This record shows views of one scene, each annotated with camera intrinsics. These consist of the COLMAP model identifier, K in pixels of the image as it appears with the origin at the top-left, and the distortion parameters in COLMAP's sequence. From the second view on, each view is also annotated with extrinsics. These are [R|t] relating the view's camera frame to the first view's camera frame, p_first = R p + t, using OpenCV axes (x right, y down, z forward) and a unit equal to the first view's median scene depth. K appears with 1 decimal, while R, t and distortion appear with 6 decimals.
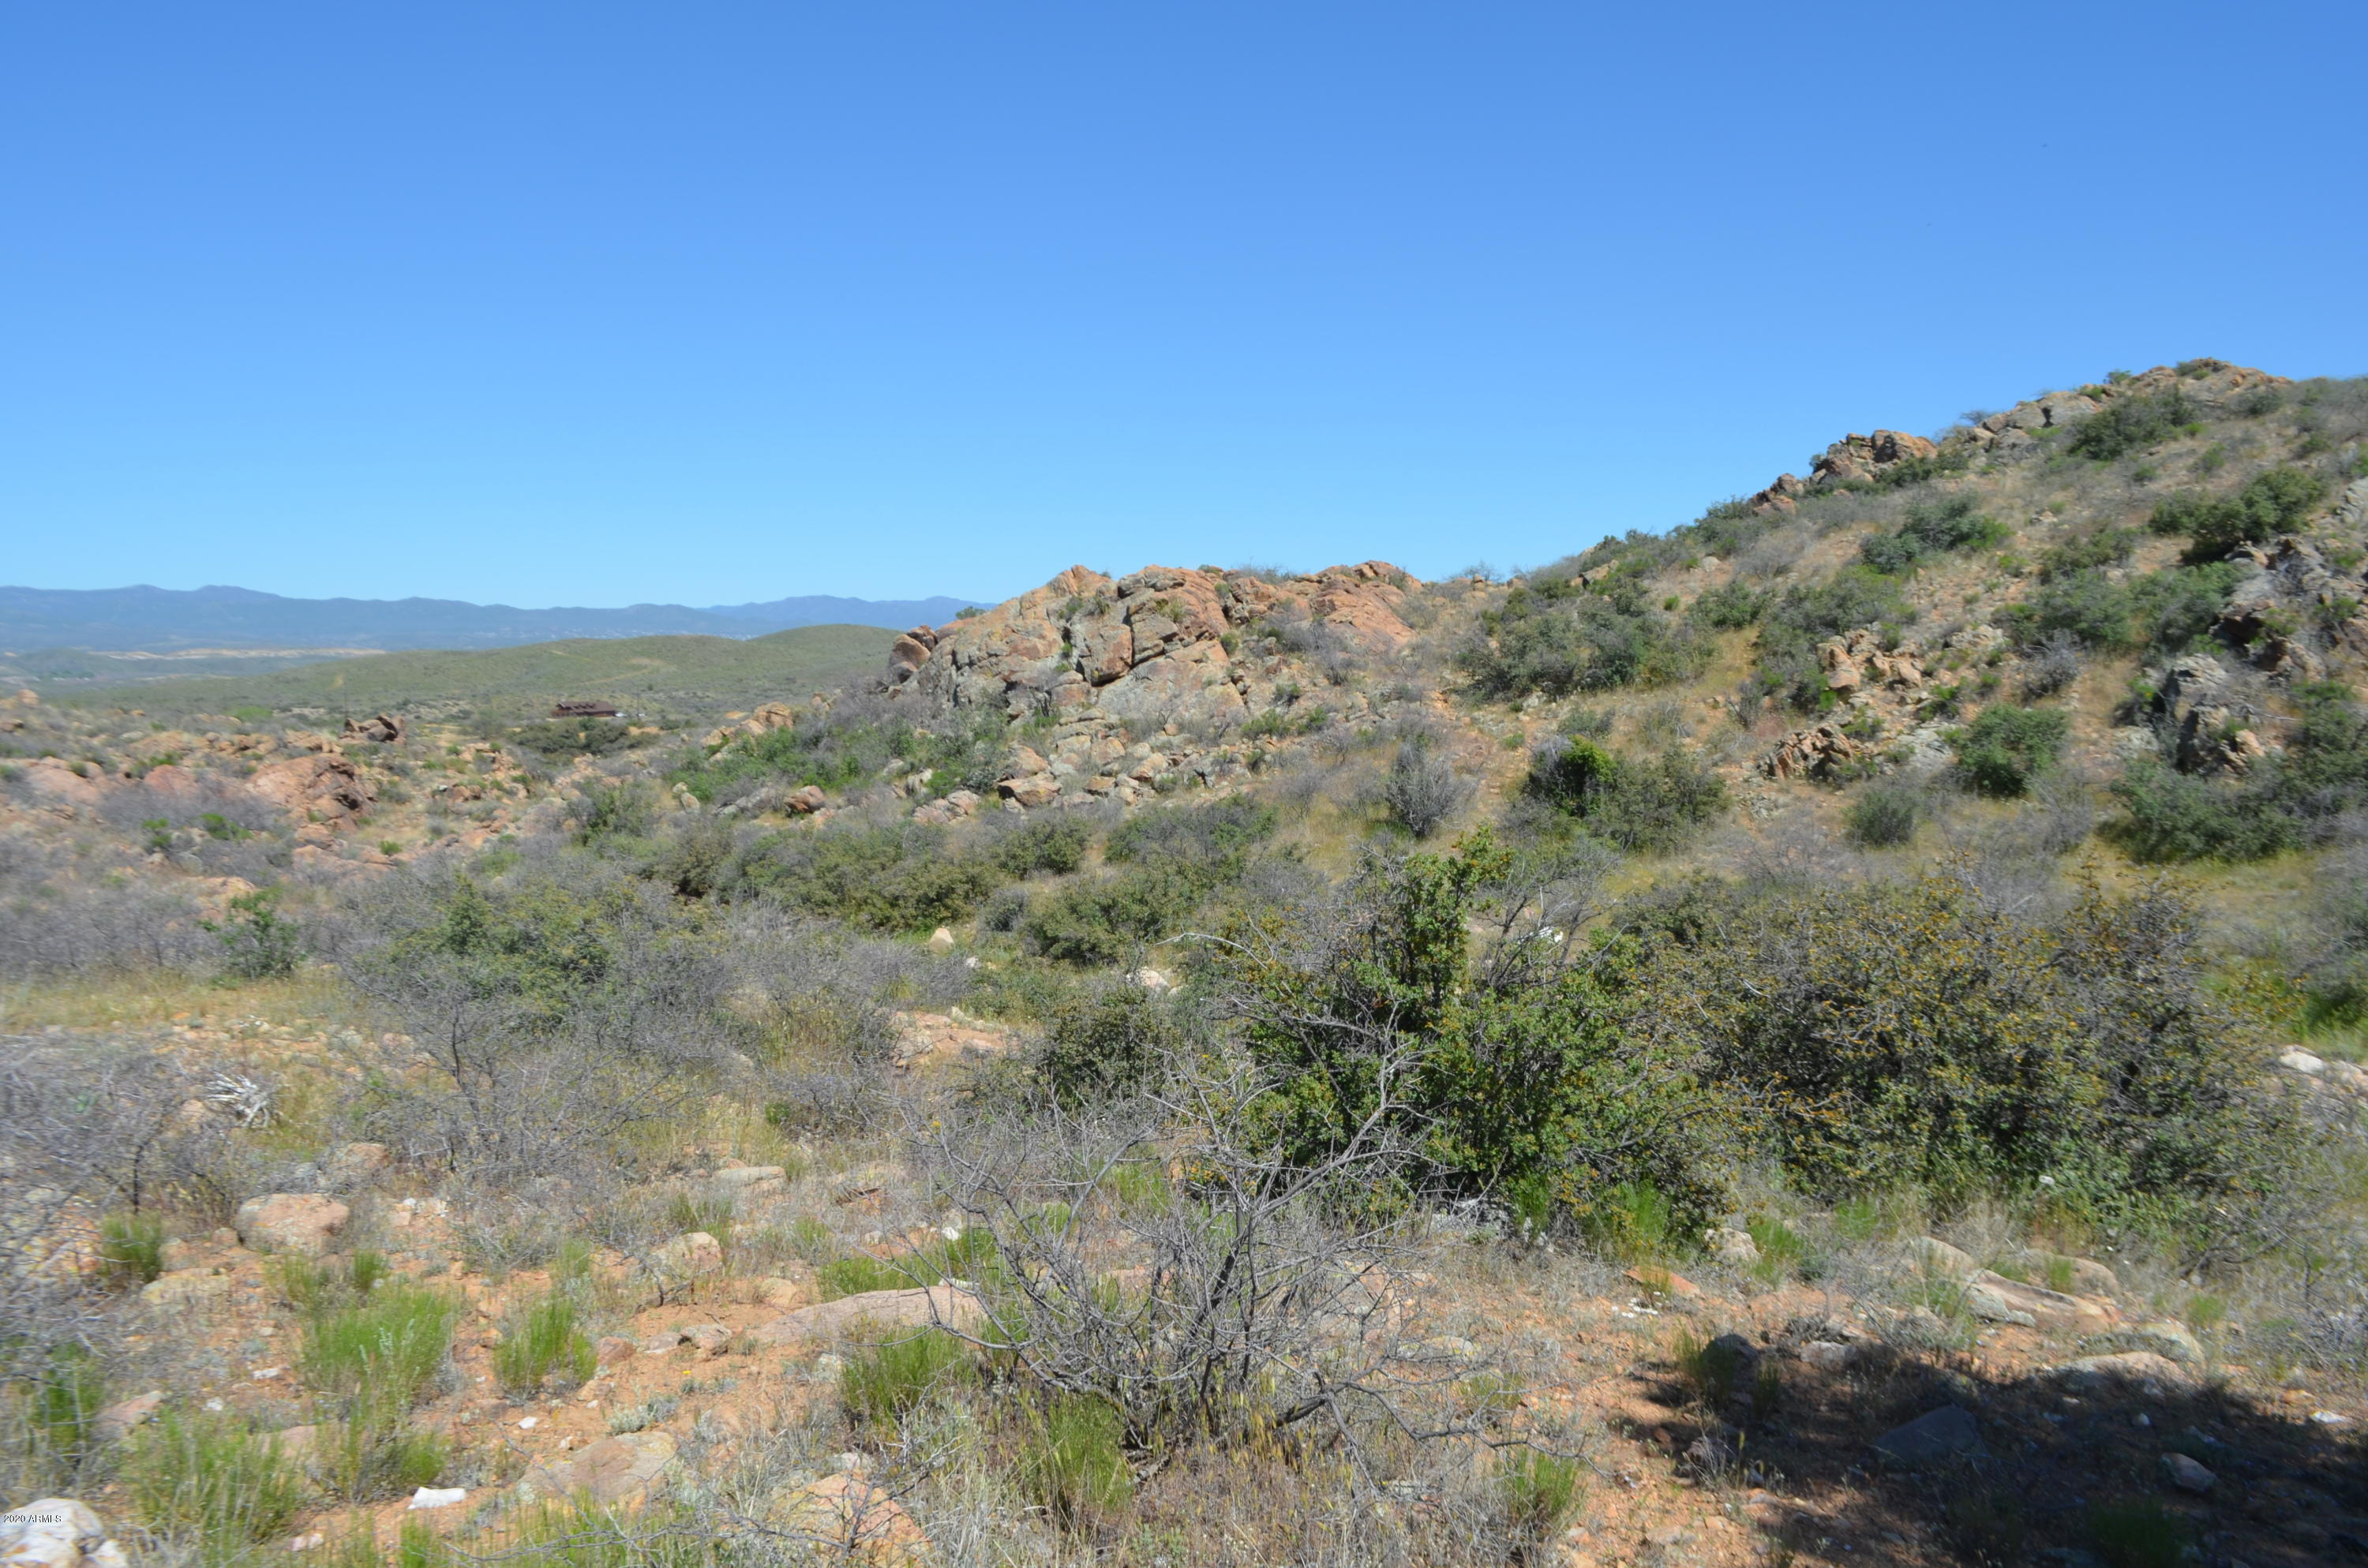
lens RADIAL K [[1844.5, 0, 1202.1], [0, 1844.5, 787.2], [0, 0, 1]] dist [-0.018242, 0.013403]
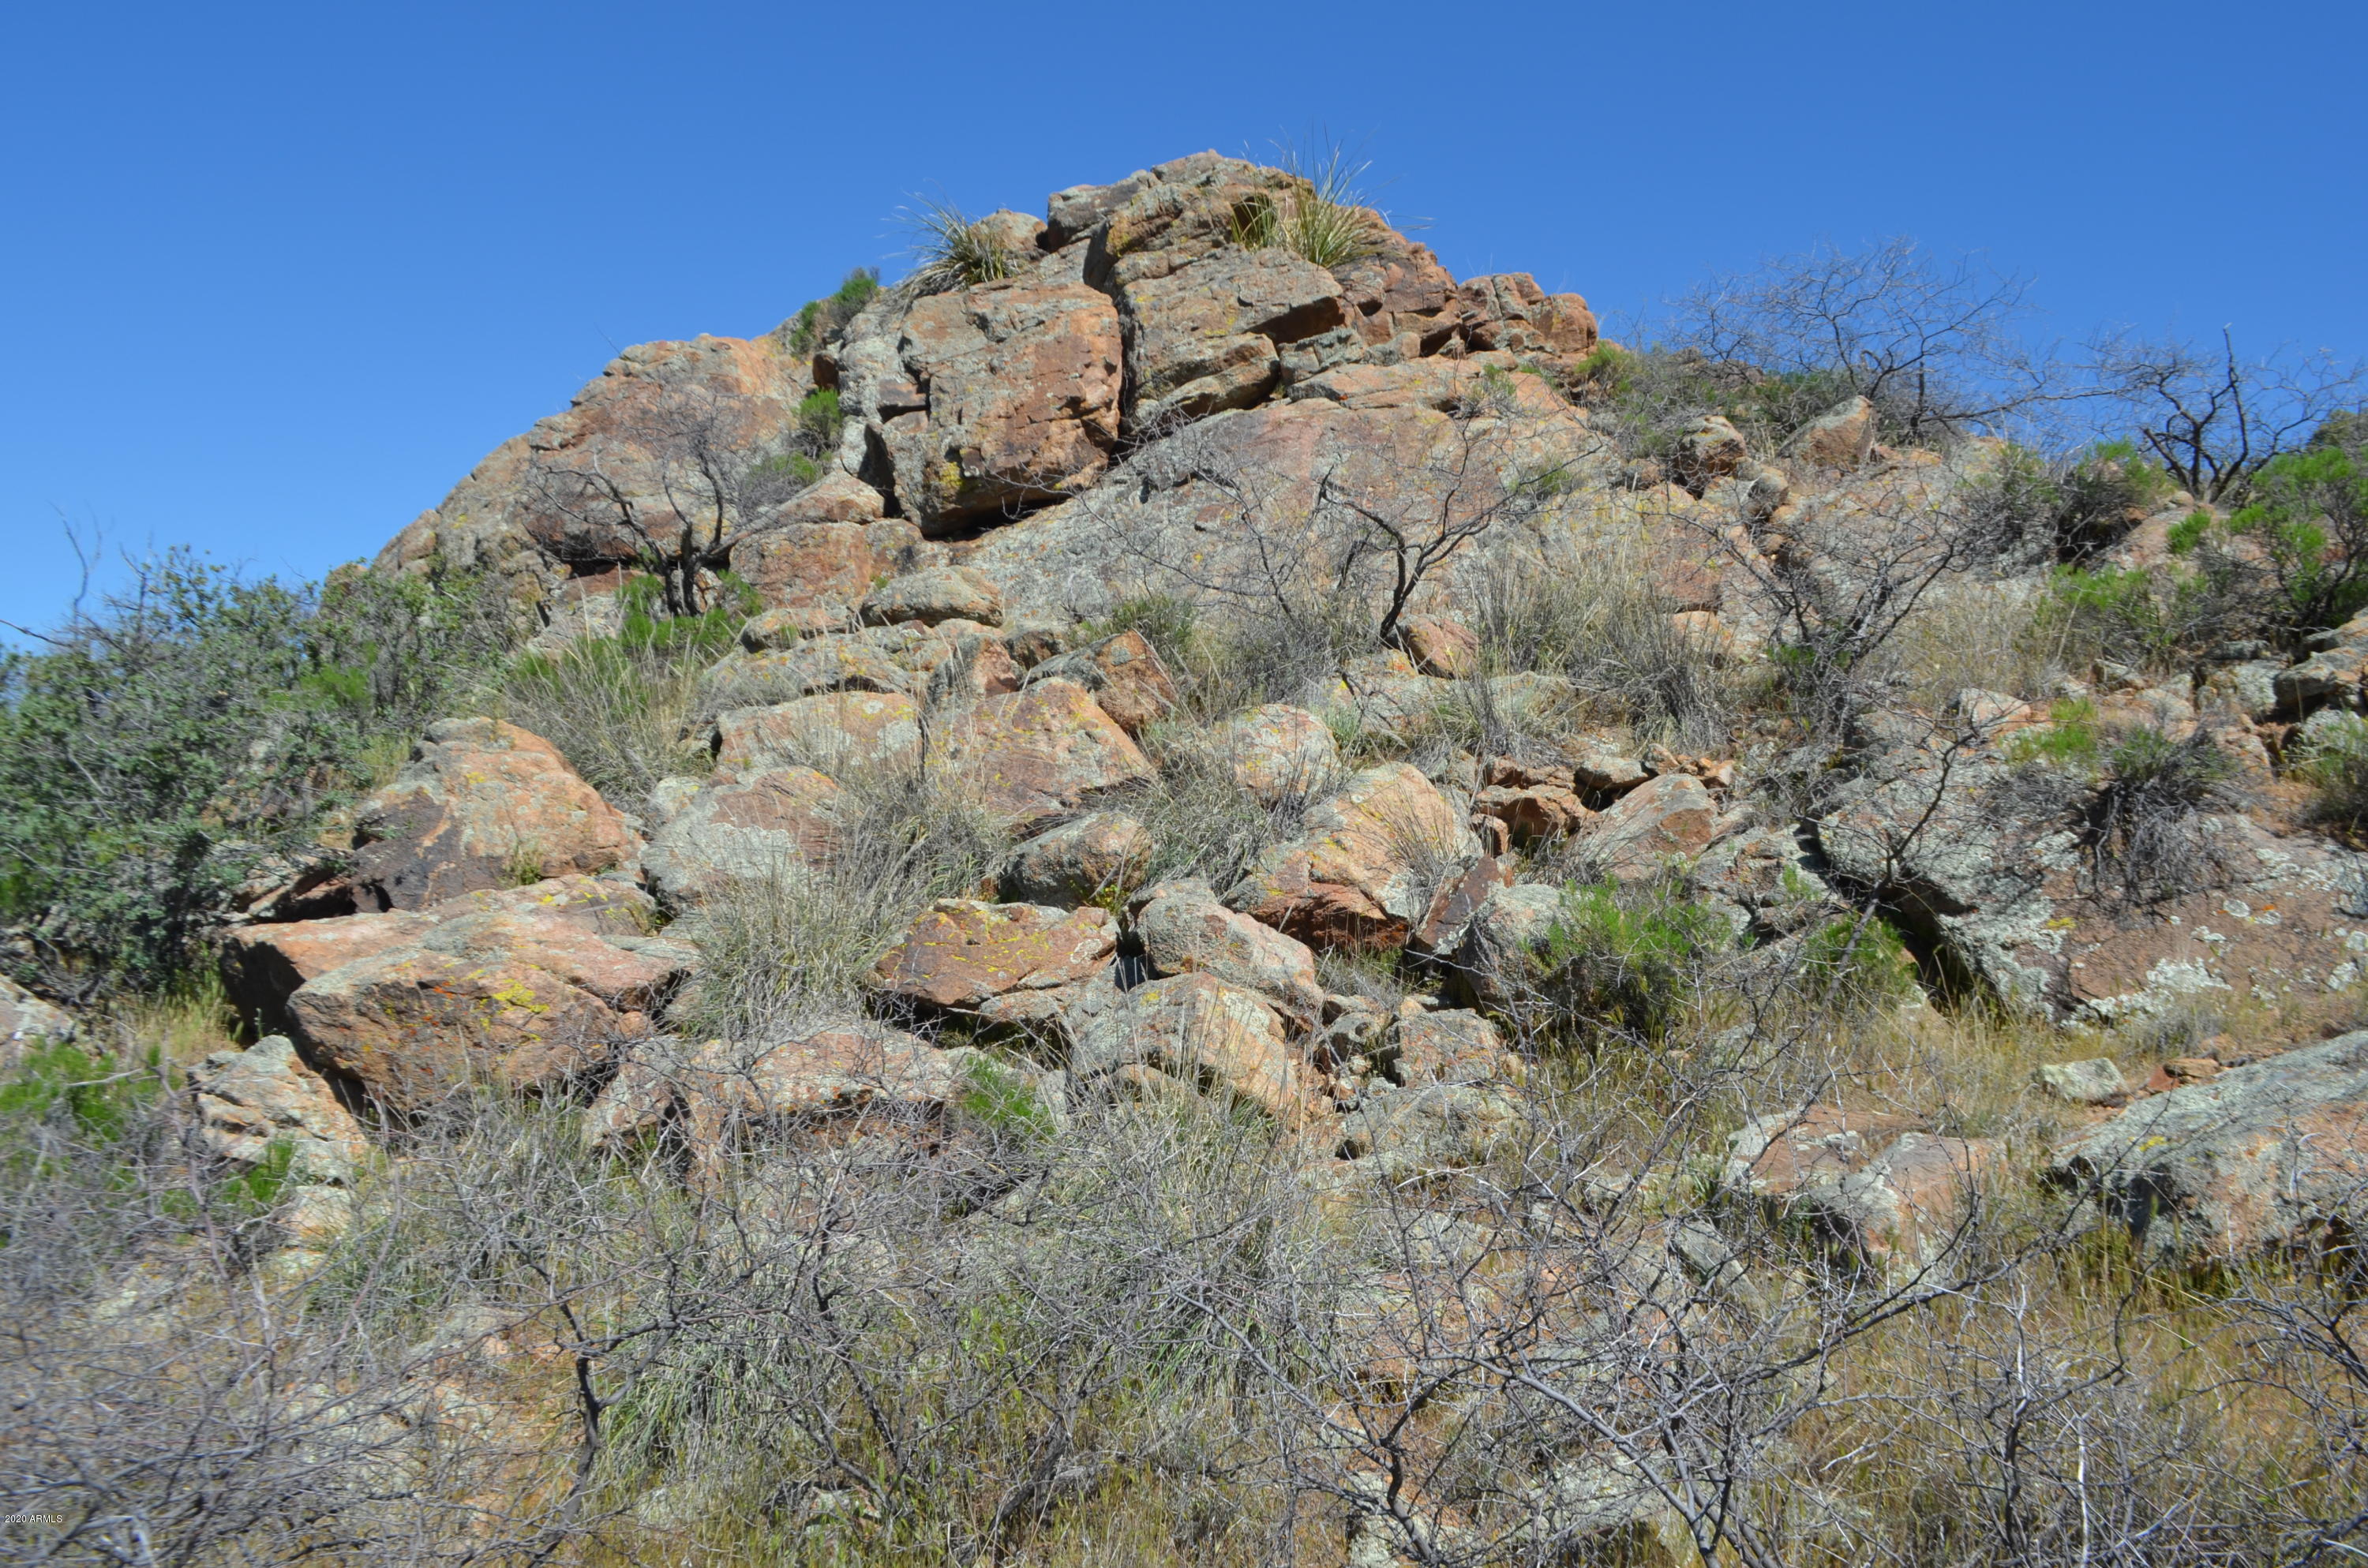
lens RADIAL K [[1844.5, 0, 1181.2], [0, 1844.5, 789.0], [0, 0, 1]] dist [-0.018242, 0.013403]
pose [[0.992424, 0.054648, 0.110042, -0.057313], [-0.038153, 0.988434, -0.146776, 0.005005], [-0.116790, 0.141466, 0.983030, 0.869466]]
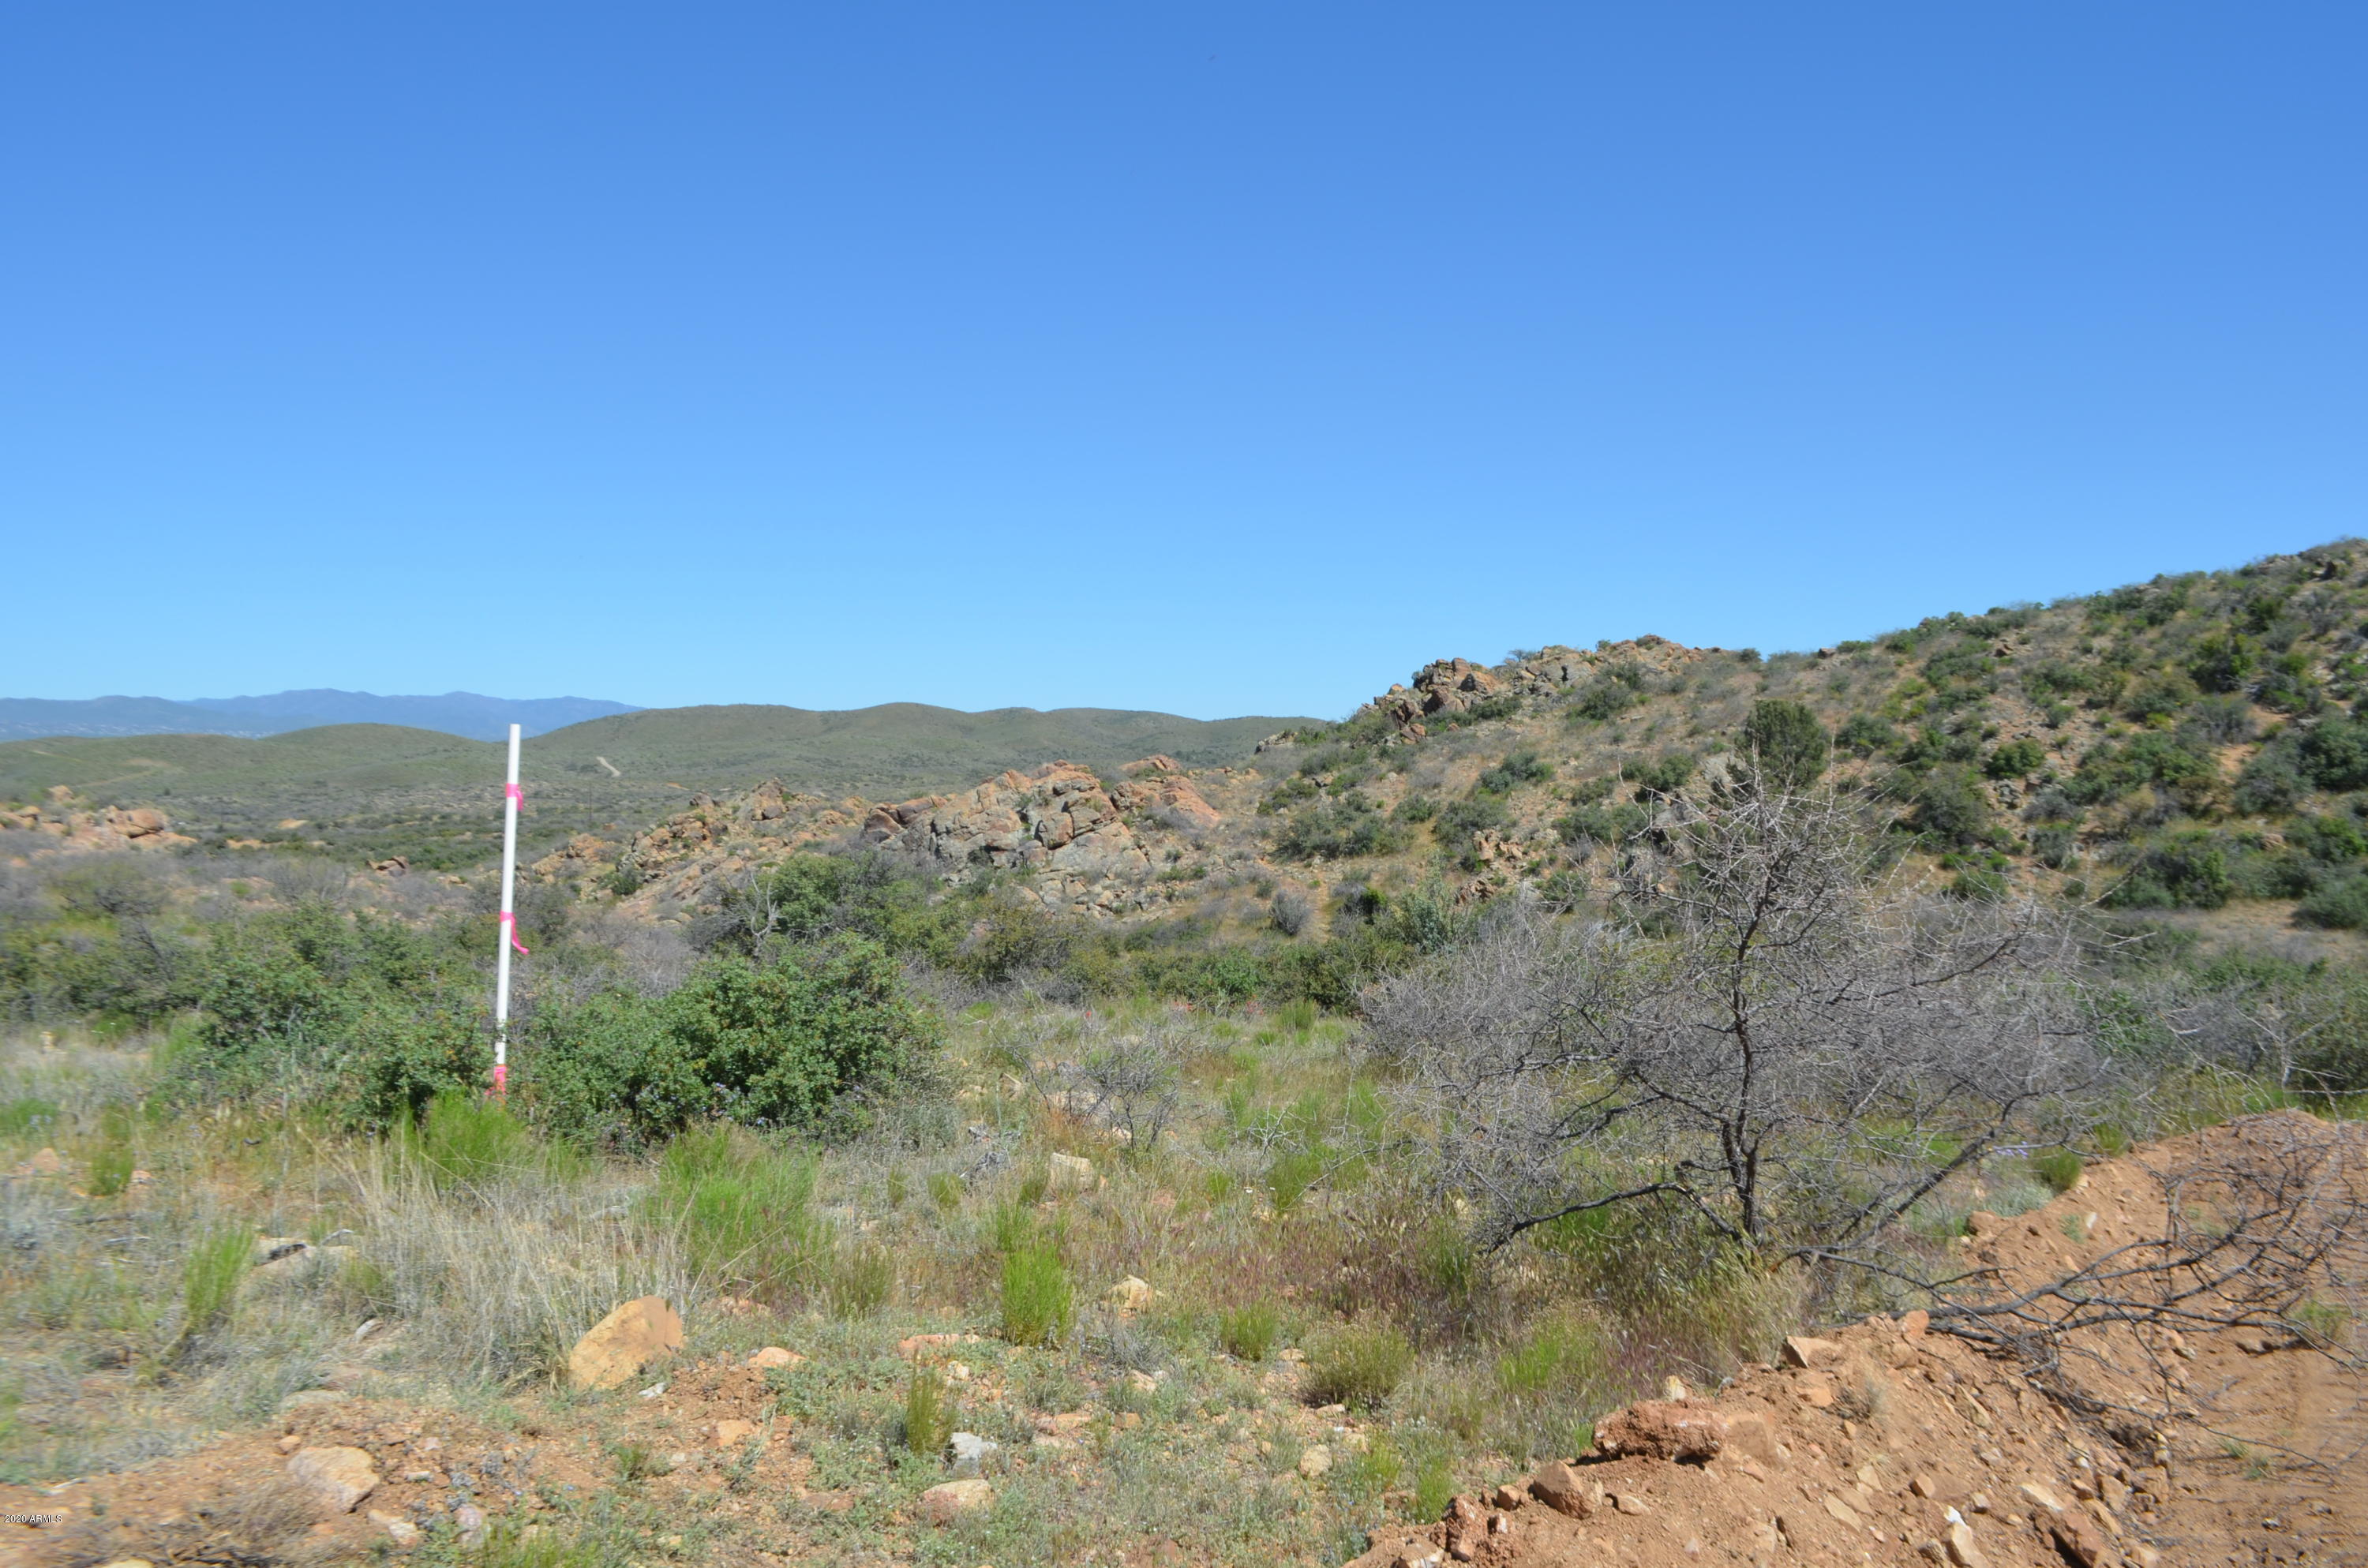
lens RADIAL K [[1844.5, 0, 1199.3], [0, 1844.5, 791.9], [0, 0, 1]] dist [-0.018242, 0.013403]
pose [[0.970272, 0.001659, 0.242012, -0.368104], [0.010974, 0.998646, -0.050843, -0.022228], [-0.241769, 0.051987, 0.968940, -0.737220]]
